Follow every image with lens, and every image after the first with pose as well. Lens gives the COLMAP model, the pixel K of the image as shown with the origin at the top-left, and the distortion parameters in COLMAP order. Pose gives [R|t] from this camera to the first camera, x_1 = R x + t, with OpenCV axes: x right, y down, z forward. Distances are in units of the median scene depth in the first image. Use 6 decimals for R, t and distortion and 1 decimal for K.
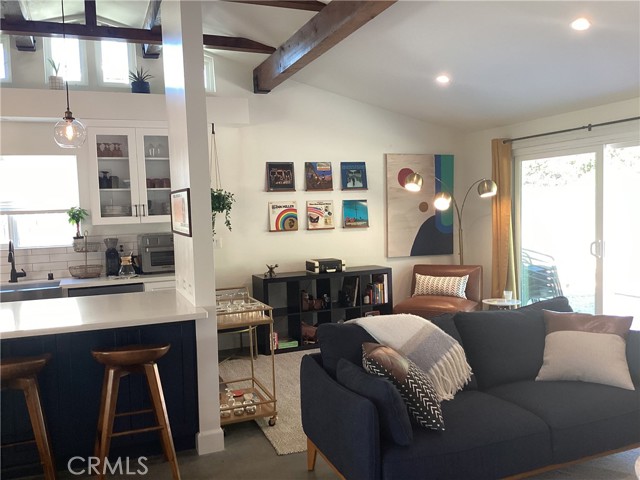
lens RADIAL K [[574.9, 0, 320.0], [0, 574.9, 240.0], [0, 0, 1]] dist [0.116400, -0.204268]
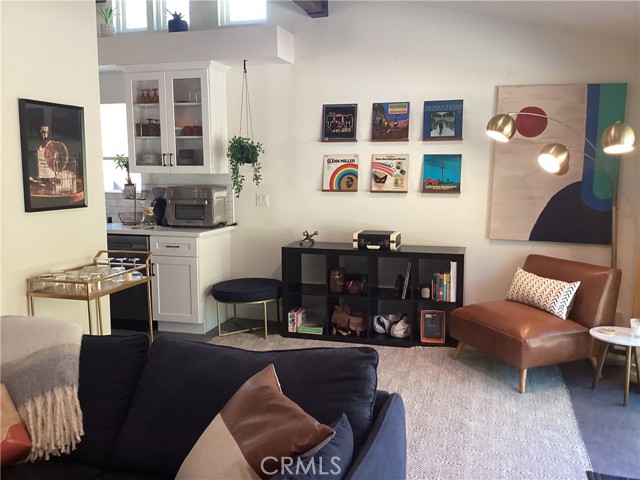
lens RADIAL K [[574.9, 0, 320.0], [0, 574.9, 240.0], [0, 0, 1]] dist [0.116400, -0.204268]
pose [[0.774714, 0.112641, -0.622198, 0.422031], [-0.063548, 0.992893, 0.100625, -0.027360], [0.629110, -0.038417, 0.776366, 0.351240]]
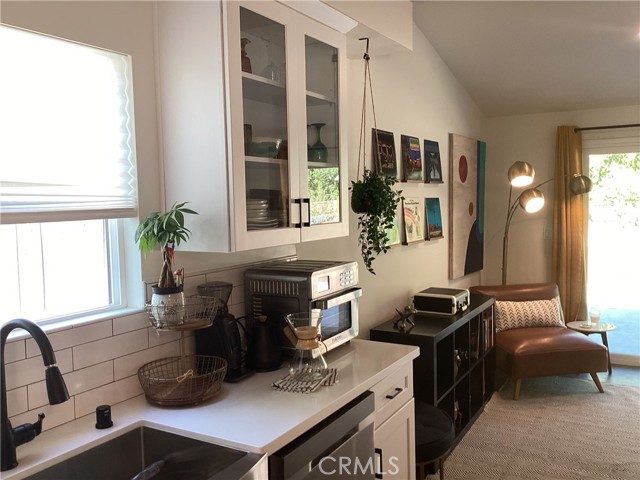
lens RADIAL K [[574.9, 0, 320.0], [0, 574.9, 240.0], [0, 0, 1]] dist [0.116400, -0.204268]
pose [[0.796290, -0.025604, 0.604373, -0.472780], [0.030461, 0.999534, 0.002212, -0.027034], [-0.604148, 0.016648, 0.796698, 0.565774]]
